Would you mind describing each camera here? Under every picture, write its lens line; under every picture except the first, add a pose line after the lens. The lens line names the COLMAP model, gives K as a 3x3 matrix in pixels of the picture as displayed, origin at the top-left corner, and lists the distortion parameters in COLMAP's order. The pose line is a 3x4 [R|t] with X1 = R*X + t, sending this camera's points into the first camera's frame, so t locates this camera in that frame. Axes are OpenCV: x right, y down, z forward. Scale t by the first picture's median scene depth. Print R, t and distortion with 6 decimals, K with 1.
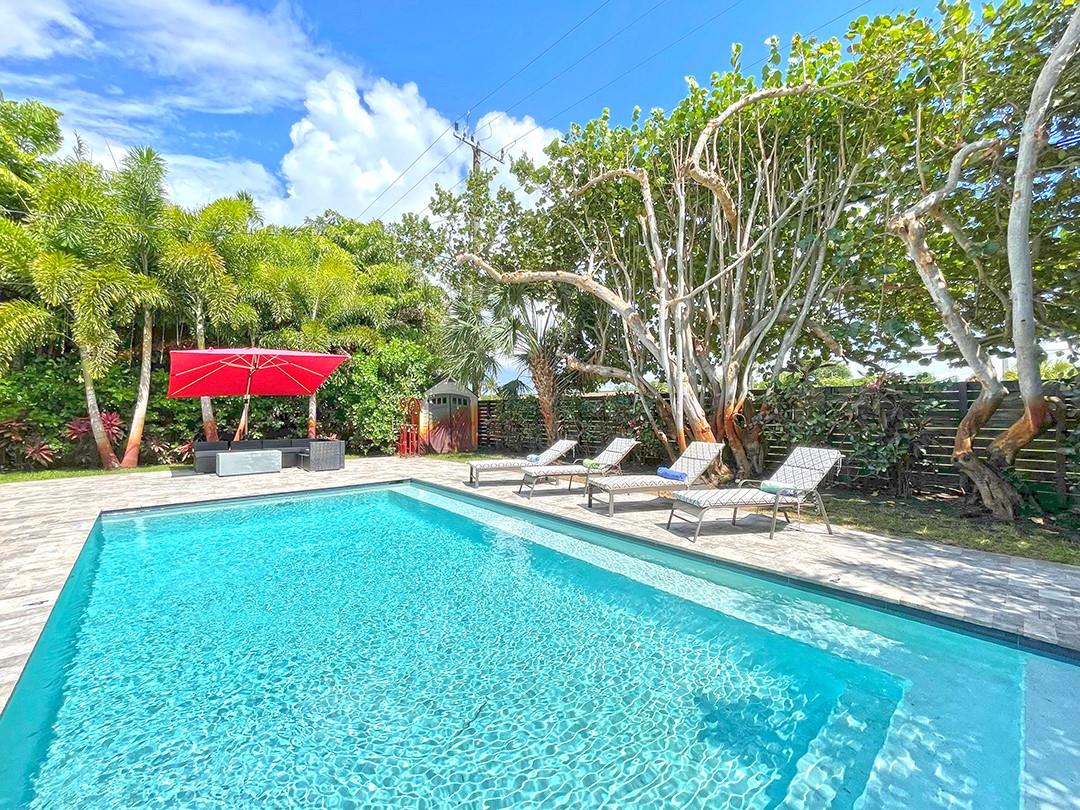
lens RADIAL K [[435.7, 0, 542.7], [0, 435.7, 410.2], [0, 0, 1]] dist [0.000903, 0.000176]
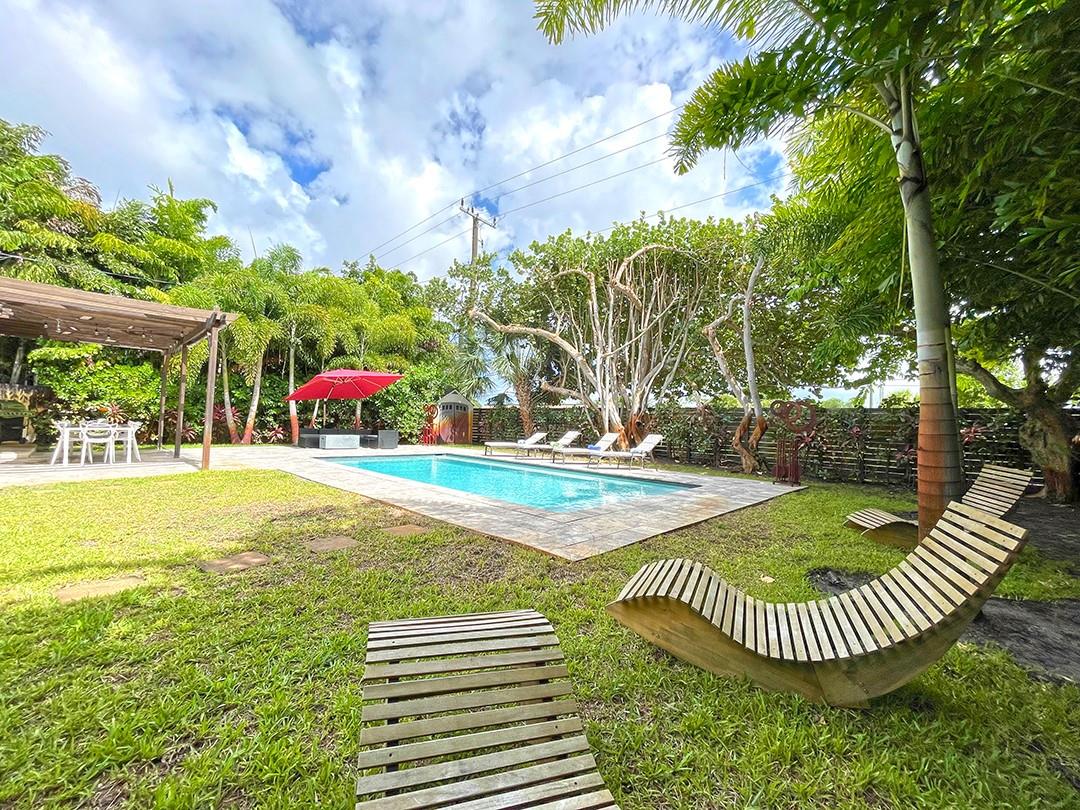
lens RADIAL K [[433.5, 0, 536.2], [0, 433.5, 407.8], [0, 0, 1]] dist [-0.000447, 0.000145]
pose [[0.997304, 0.035177, 0.064399, -0.058731], [-0.033324, 0.999005, -0.029627, 0.016314], [-0.065377, 0.027401, 0.997484, -0.539068]]
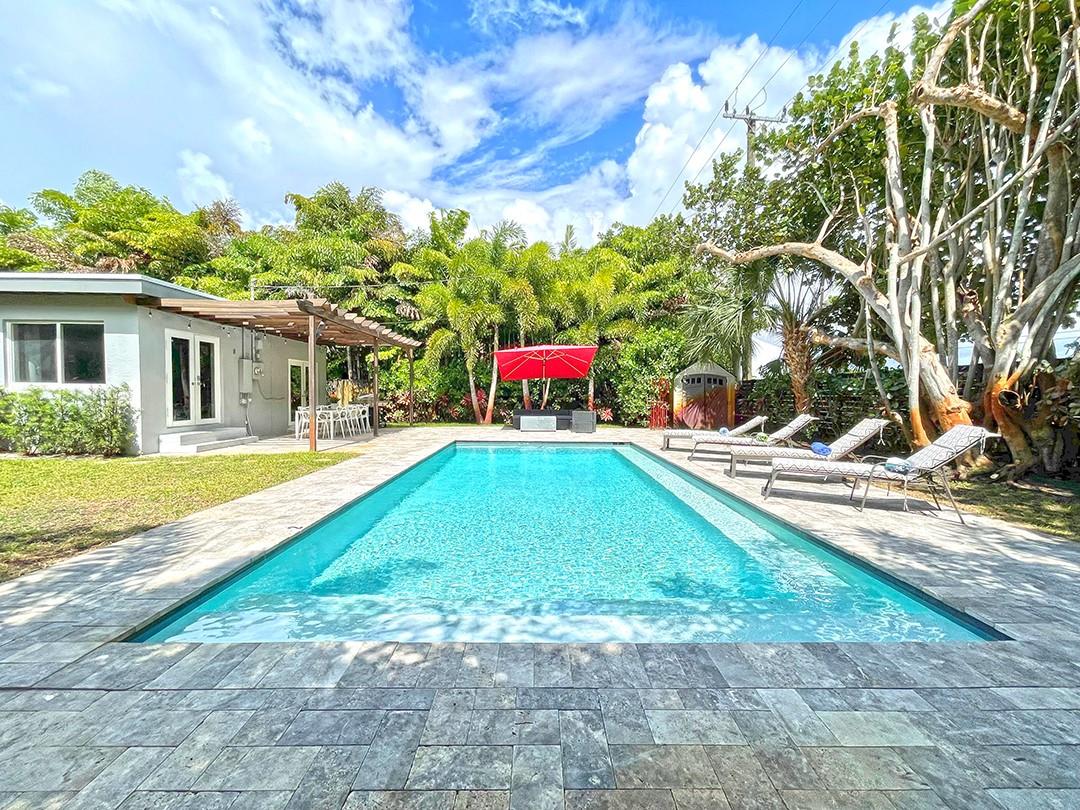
lens RADIAL K [[433.5, 0, 536.2], [0, 433.5, 407.8], [0, 0, 1]] dist [-0.000447, 0.000145]
pose [[0.744862, 0.027197, -0.666664, 0.255884], [-0.004912, 0.999365, 0.035281, 0.012417], [0.667201, -0.023005, 0.744522, -0.085016]]
